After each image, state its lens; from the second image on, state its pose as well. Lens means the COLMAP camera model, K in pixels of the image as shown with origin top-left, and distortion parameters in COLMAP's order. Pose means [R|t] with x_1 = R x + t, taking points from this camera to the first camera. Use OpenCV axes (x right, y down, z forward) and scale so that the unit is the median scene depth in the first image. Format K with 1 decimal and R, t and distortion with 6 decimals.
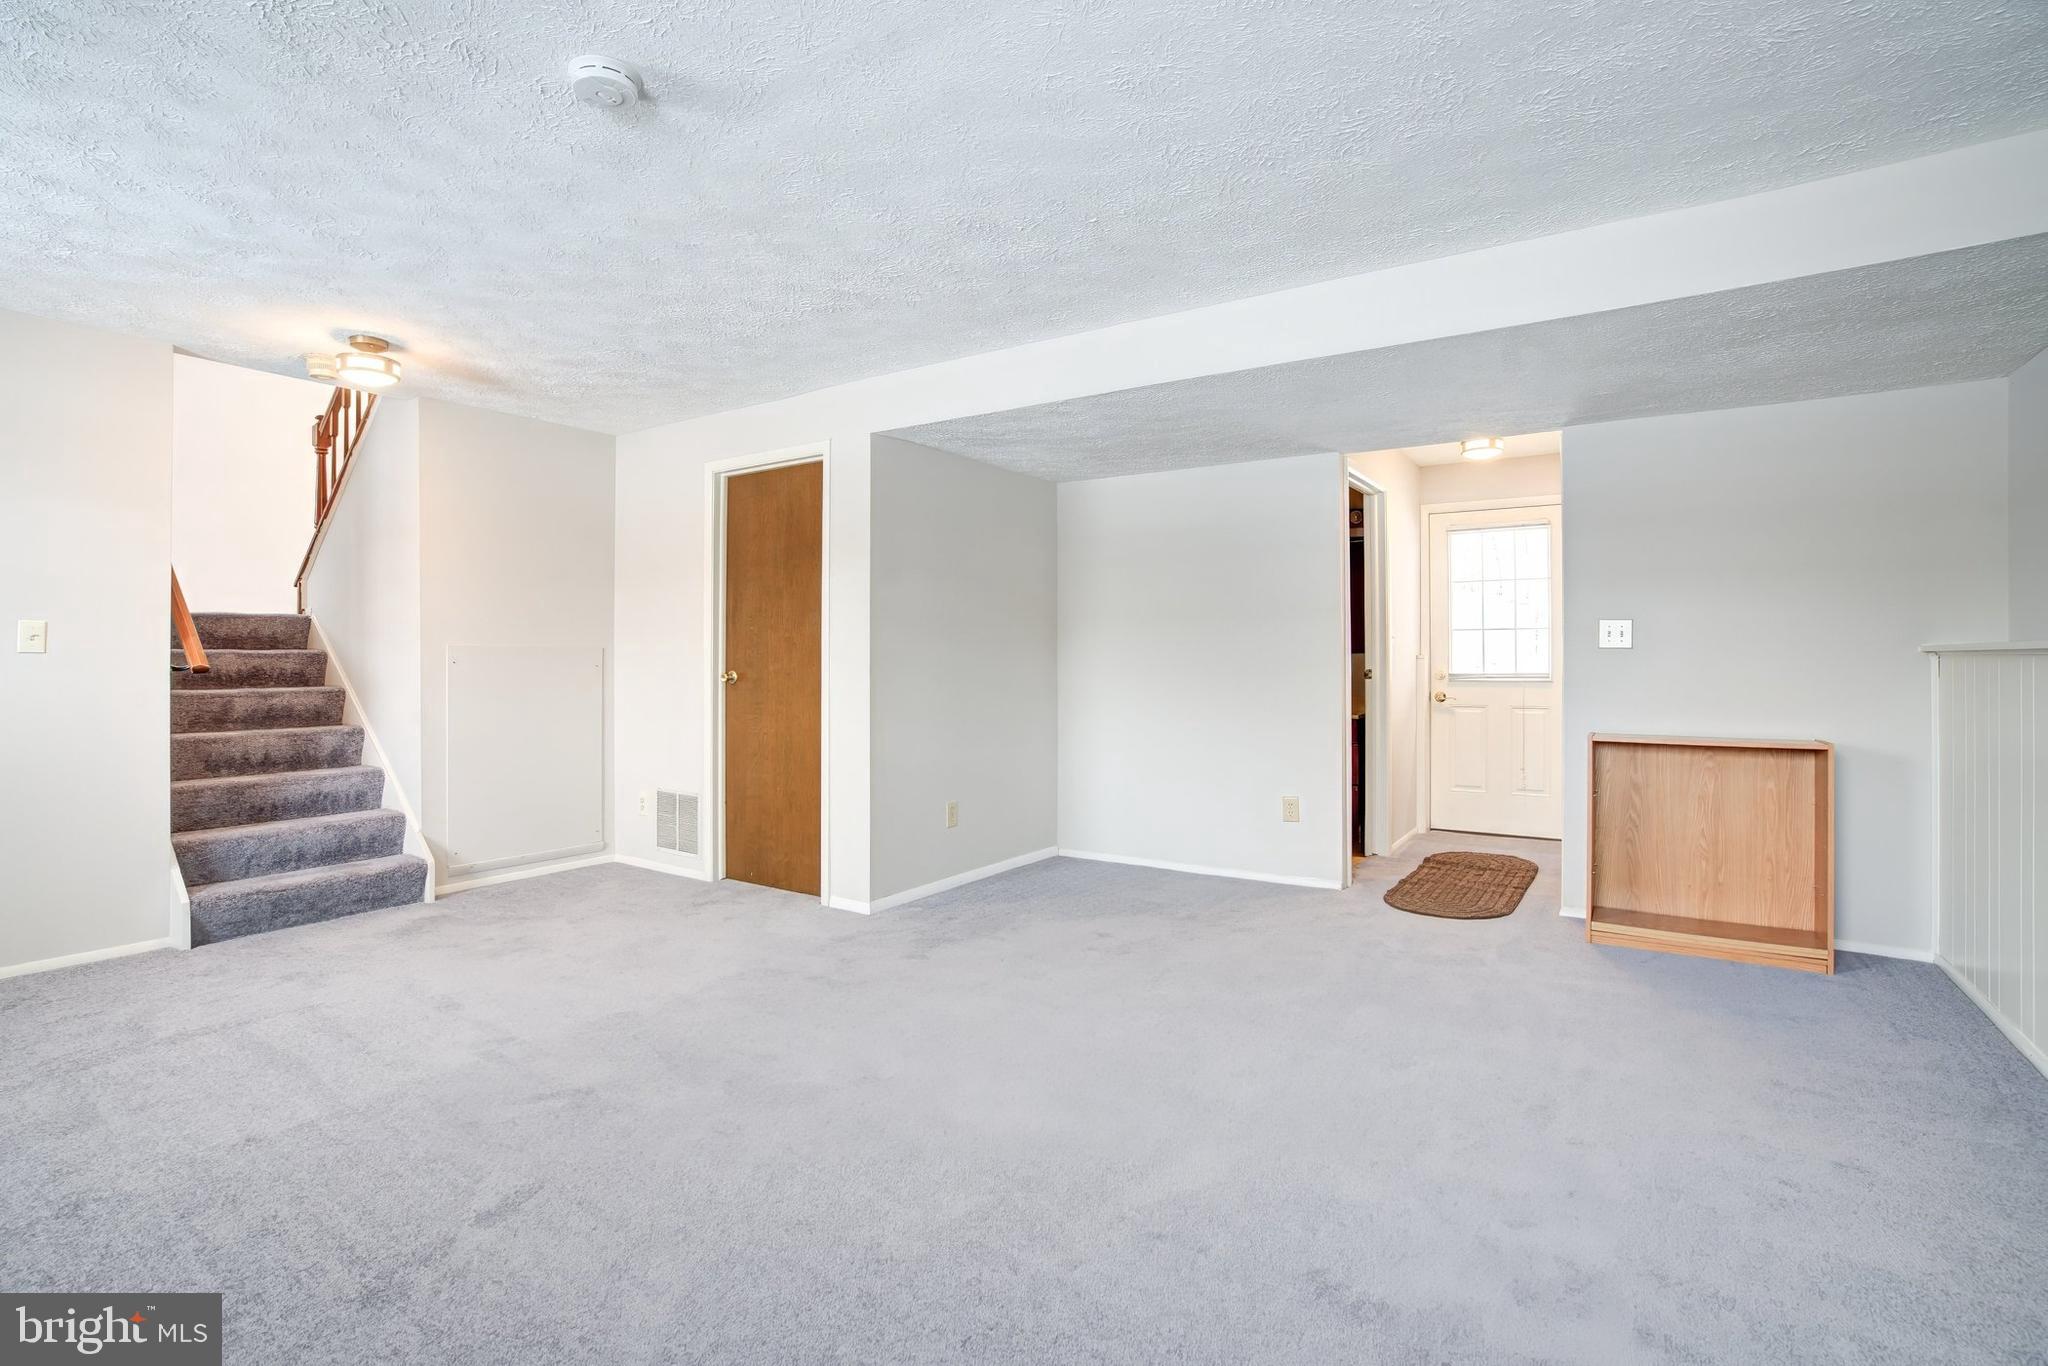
lens RADIAL K [[982.6, 0, 1022.6], [0, 982.6, 658.3], [0, 0, 1]] dist [-0.001698, -0.000301]
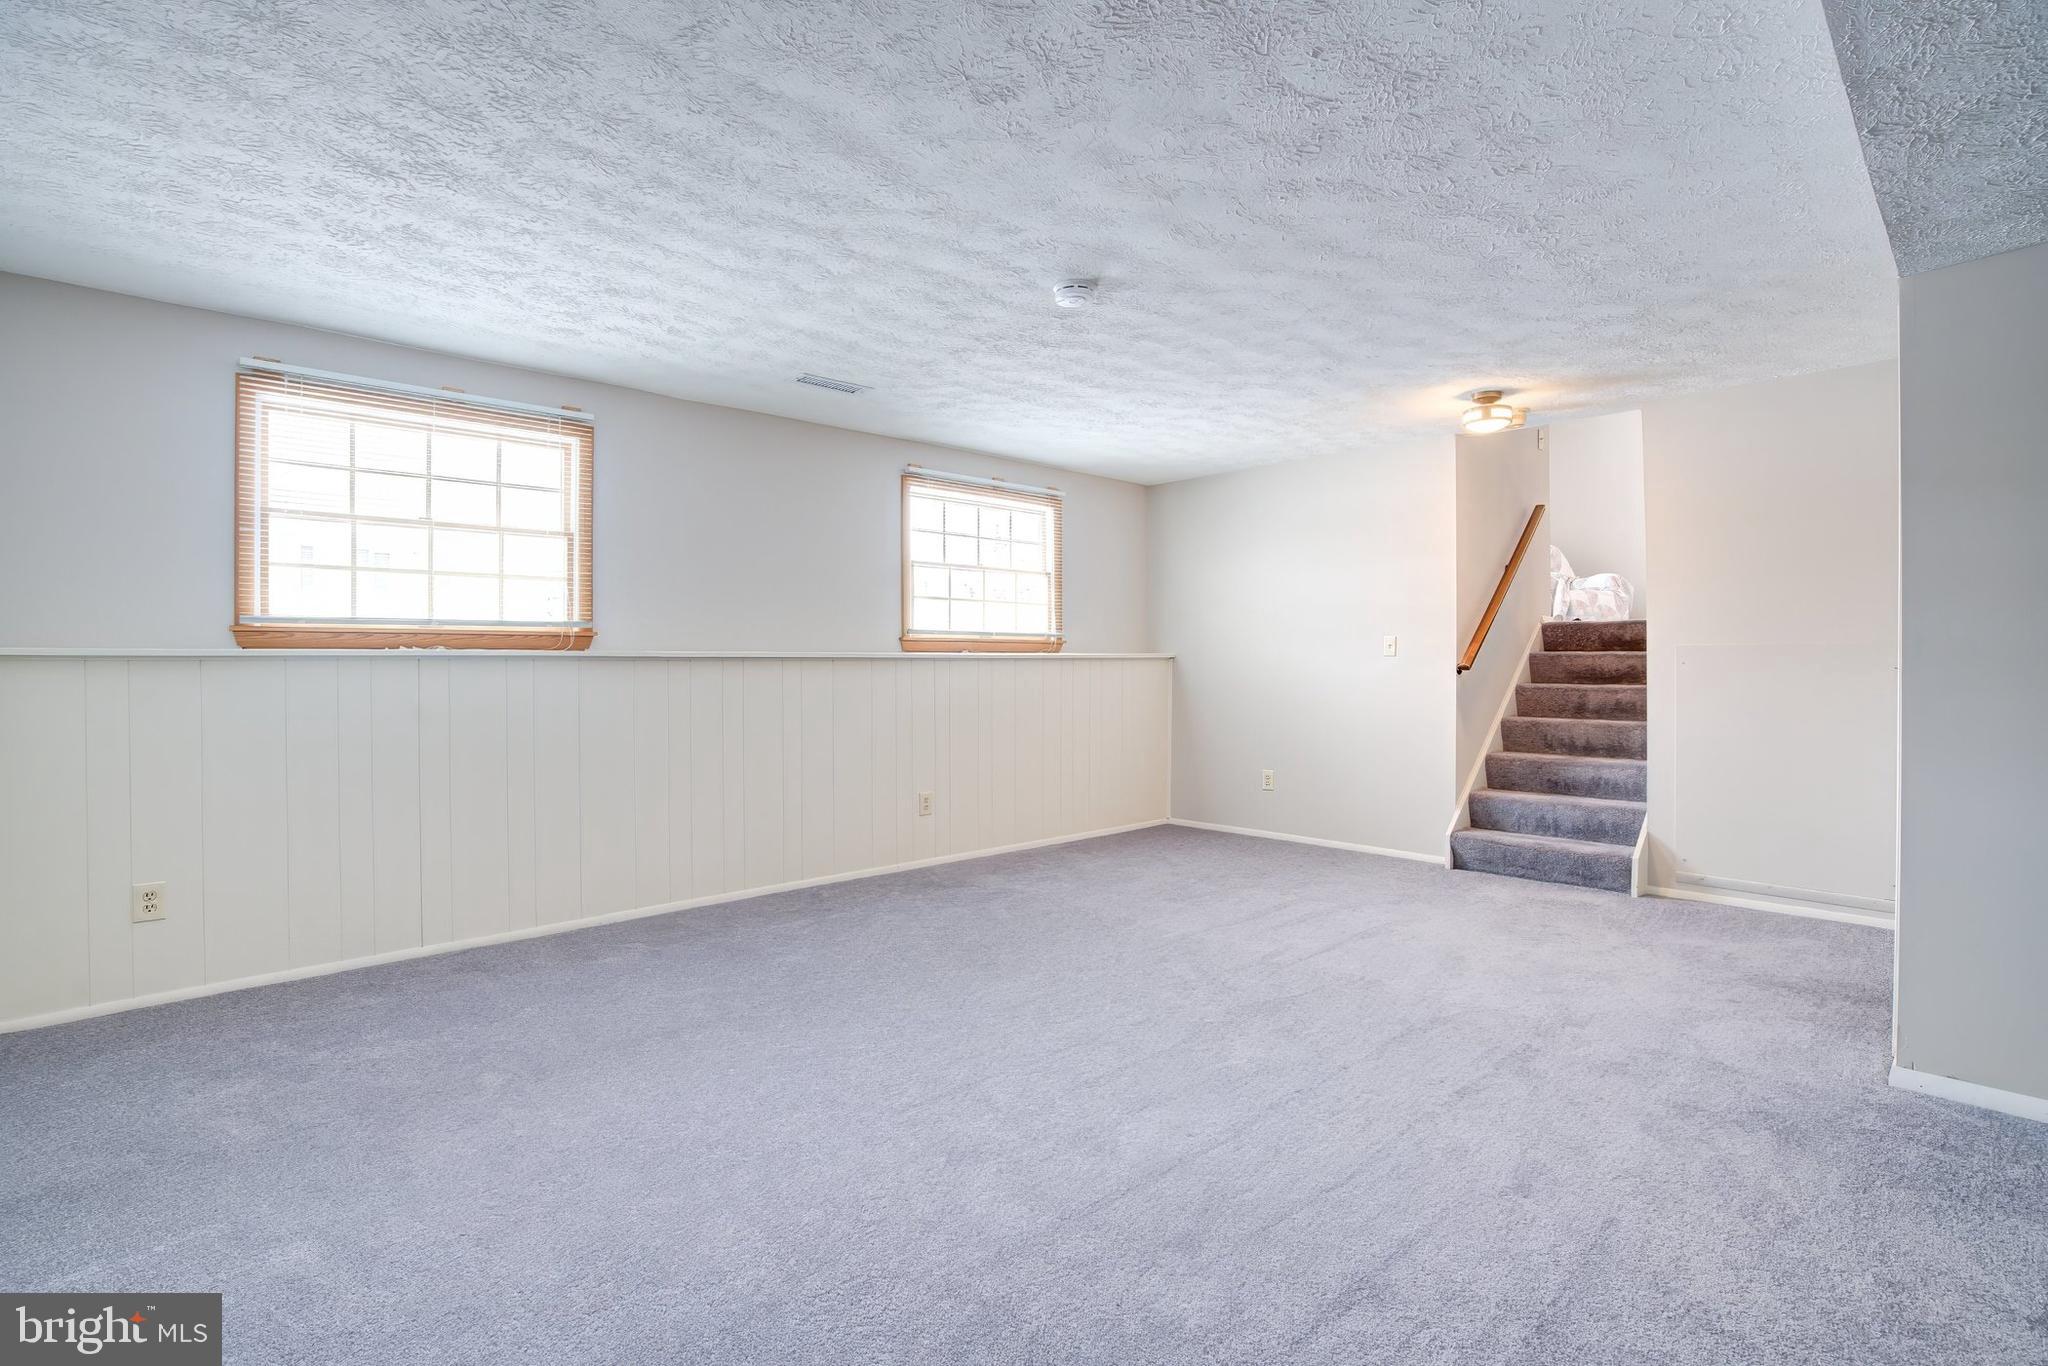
lens RADIAL K [[982.6, 0, 1022.6], [0, 982.6, 658.3], [0, 0, 1]] dist [-0.001698, -0.000301]
pose [[-0.210637, -0.001273, -0.977563, 0.535600], [0.001442, 0.999998, -0.001613, 0.000225], [0.977563, -0.001749, -0.210635, 0.598140]]
